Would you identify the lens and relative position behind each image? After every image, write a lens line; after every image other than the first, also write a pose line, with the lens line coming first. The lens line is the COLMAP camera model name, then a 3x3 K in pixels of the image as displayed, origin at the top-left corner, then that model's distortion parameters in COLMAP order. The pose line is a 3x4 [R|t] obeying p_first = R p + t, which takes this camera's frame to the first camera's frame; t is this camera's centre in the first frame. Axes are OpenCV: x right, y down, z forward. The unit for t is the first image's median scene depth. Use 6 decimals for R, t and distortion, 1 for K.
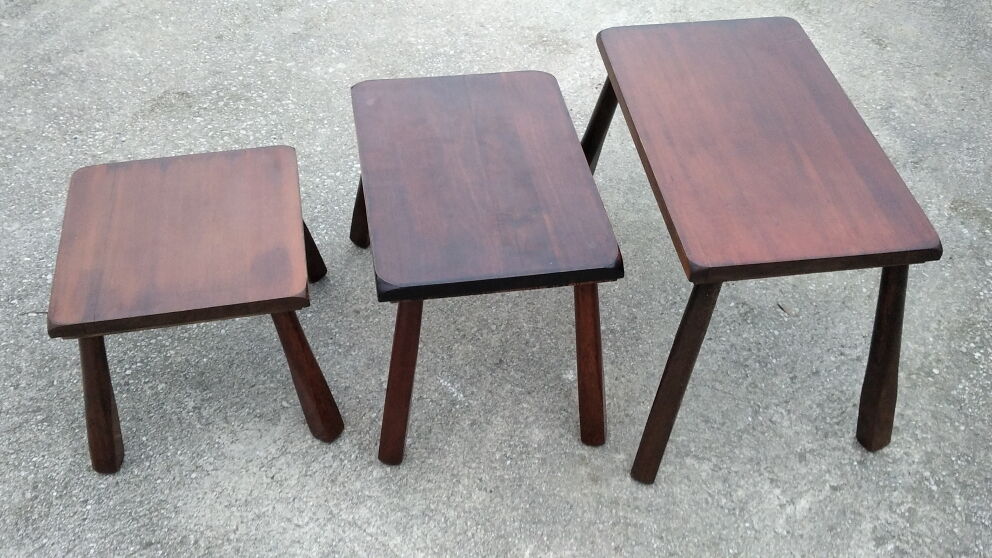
lens RADIAL K [[927.7, 0, 502.2], [0, 927.7, 274.7], [0, 0, 1]] dist [0.017592, 0.000000]
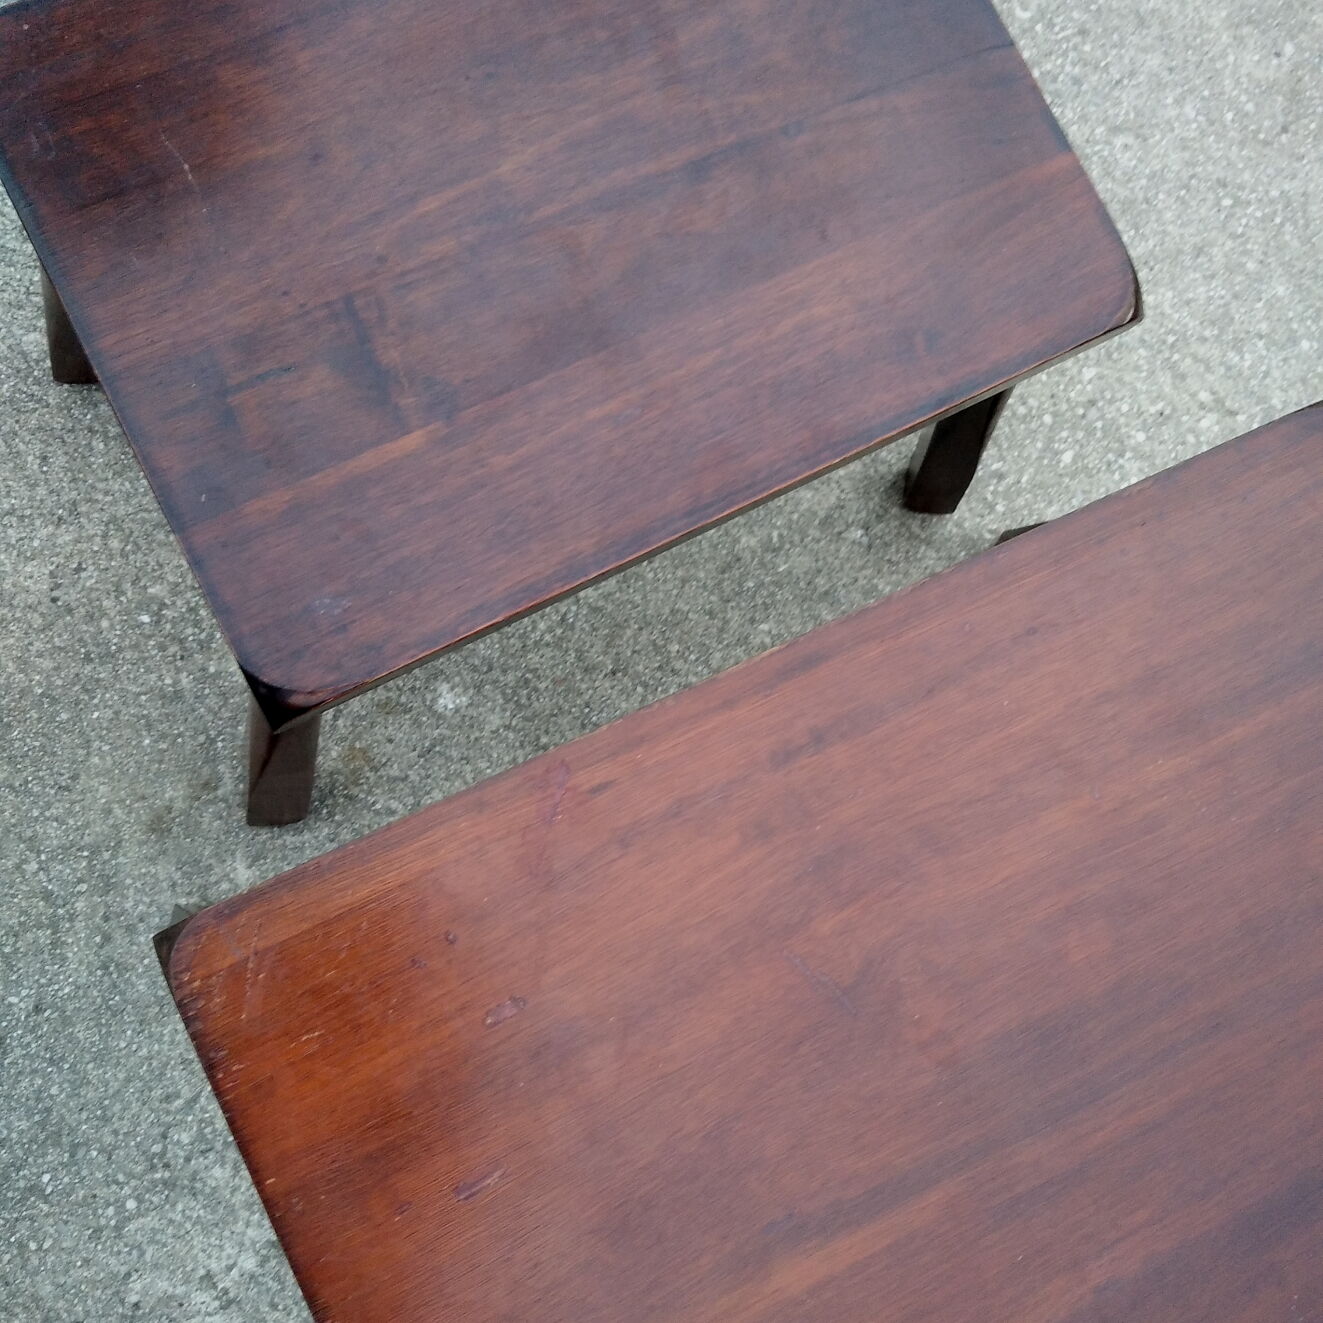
lens RADIAL K [[1437.8, 0, 660.9], [0, 1437.8, 668.0], [0, 0, 1]] dist [-0.016394, 0.000000]
pose [[0.301393, 0.944429, -0.131209, 0.185179], [-0.808868, 0.326106, 0.489272, -0.300805], [0.504870, -0.041332, 0.862205, 0.556716]]
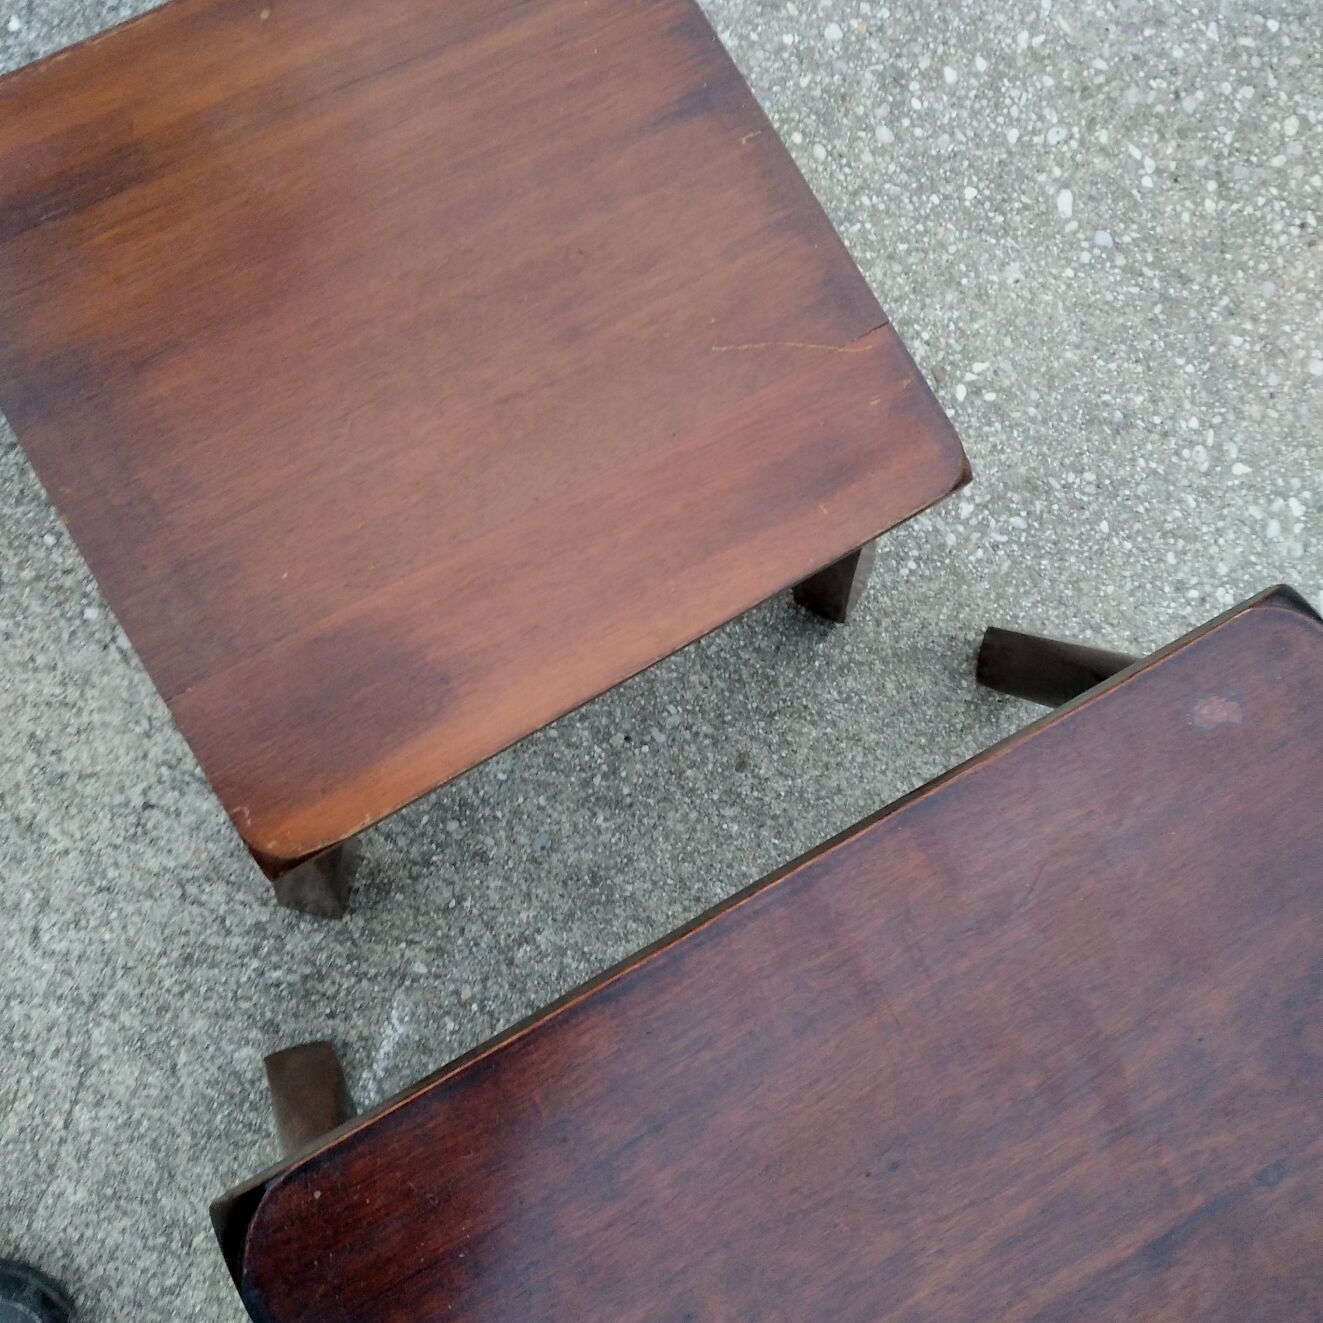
lens RADIAL K [[1437.8, 0, 672.8], [0, 1437.8, 698.0], [0, 0, 1]] dist [-0.016394, 0.000000]
pose [[0.329876, 0.939567, -0.091633, -0.160135], [-0.773085, 0.324574, 0.544969, -0.283528], [0.541776, -0.108932, 0.833434, 0.616935]]
